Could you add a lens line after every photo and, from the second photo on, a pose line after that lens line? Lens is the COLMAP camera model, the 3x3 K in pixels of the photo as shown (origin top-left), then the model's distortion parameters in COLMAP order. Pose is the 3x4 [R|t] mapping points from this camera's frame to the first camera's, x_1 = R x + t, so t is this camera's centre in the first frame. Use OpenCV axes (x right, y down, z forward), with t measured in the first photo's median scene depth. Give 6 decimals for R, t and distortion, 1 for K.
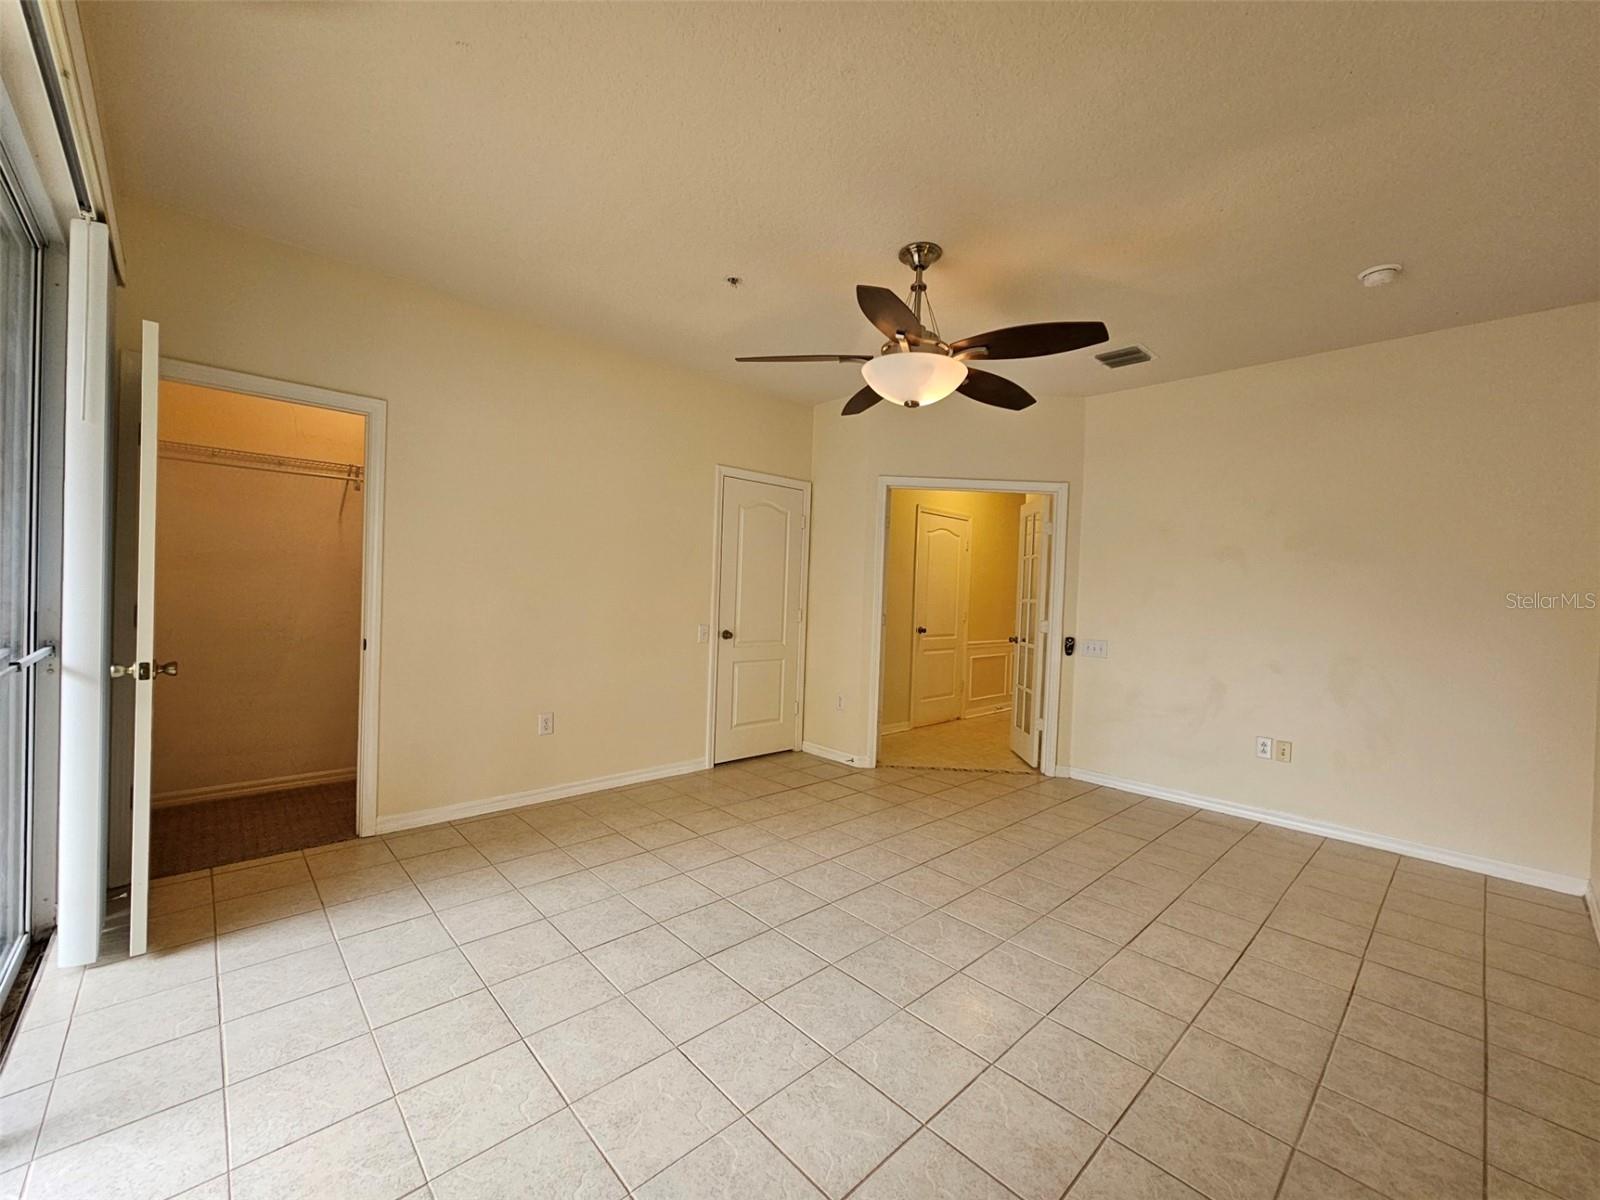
lens RADIAL K [[653.3, 0, 804.9], [0, 653.3, 600.8], [0, 0, 1]] dist [0.002496, -0.000990]
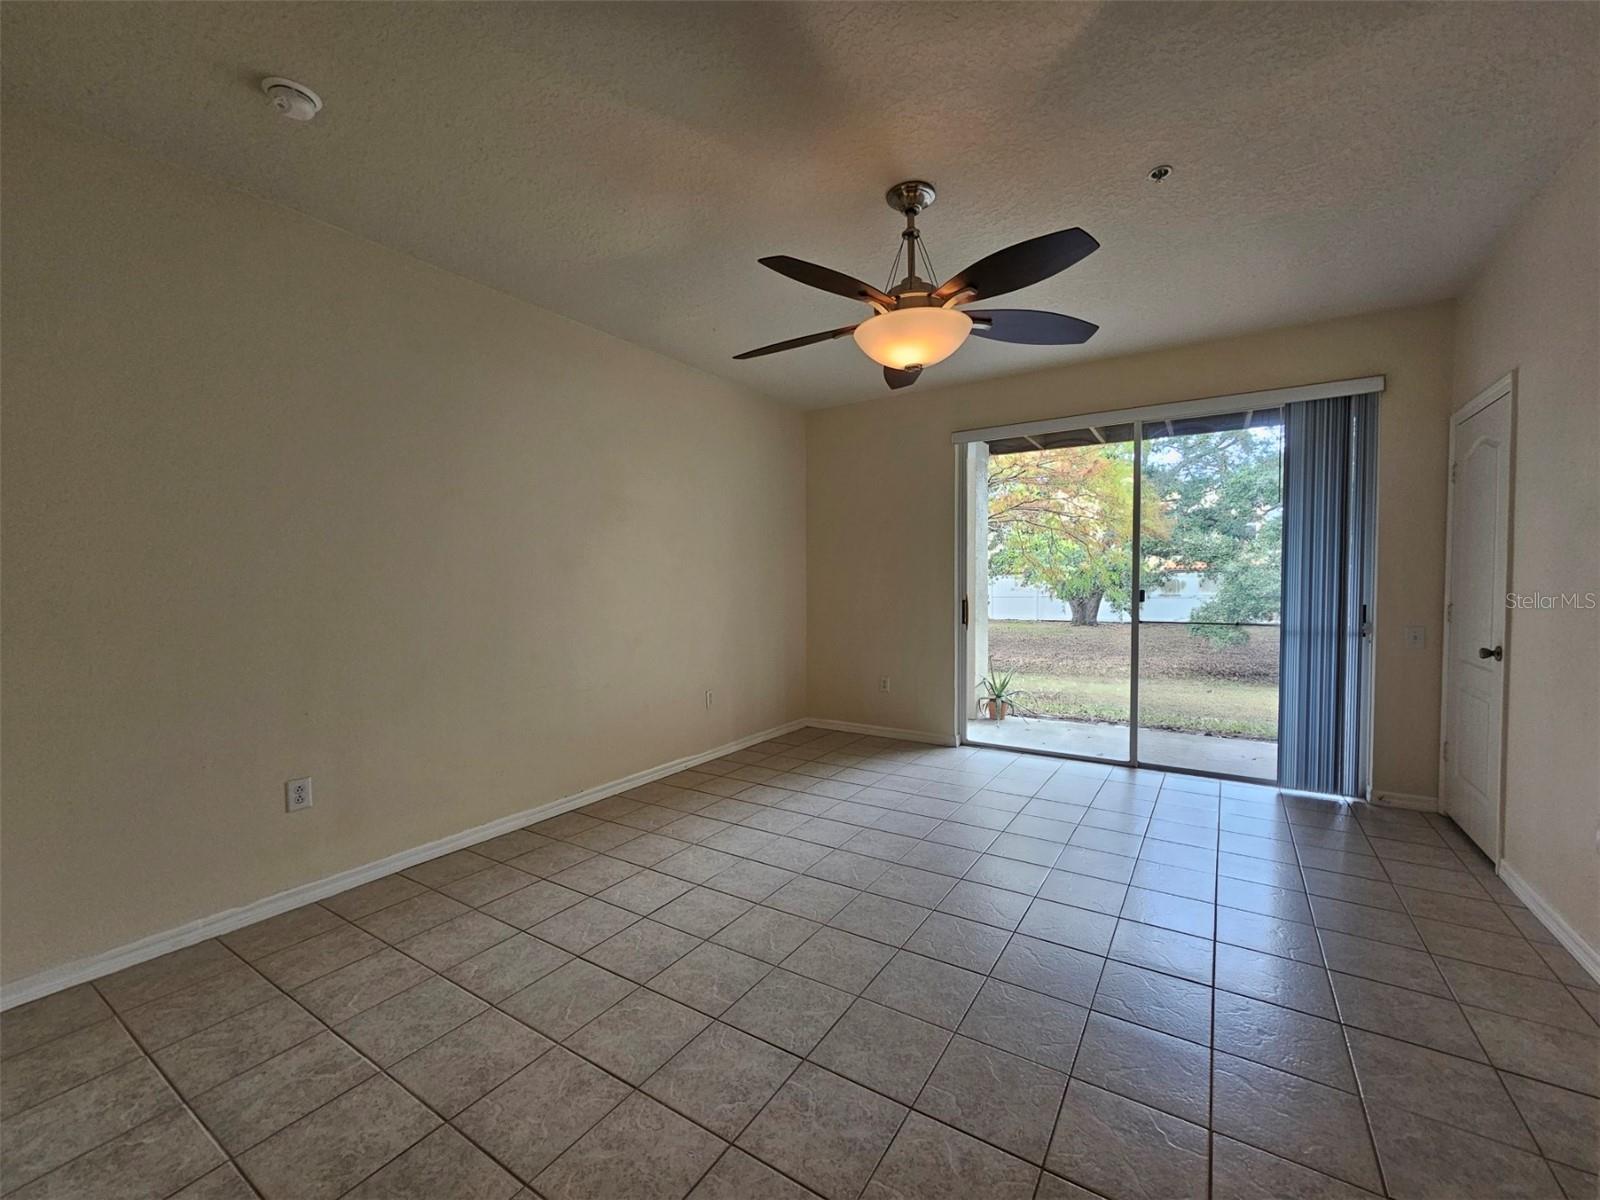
lens RADIAL K [[653.3, 0, 804.9], [0, 653.3, 600.8], [0, 0, 1]] dist [0.002496, -0.000990]
pose [[-0.971340, -0.022640, -0.236613, 0.570939], [-0.031481, 0.998938, 0.033651, -0.008887], [0.235600, 0.040135, -0.971021, 2.057764]]
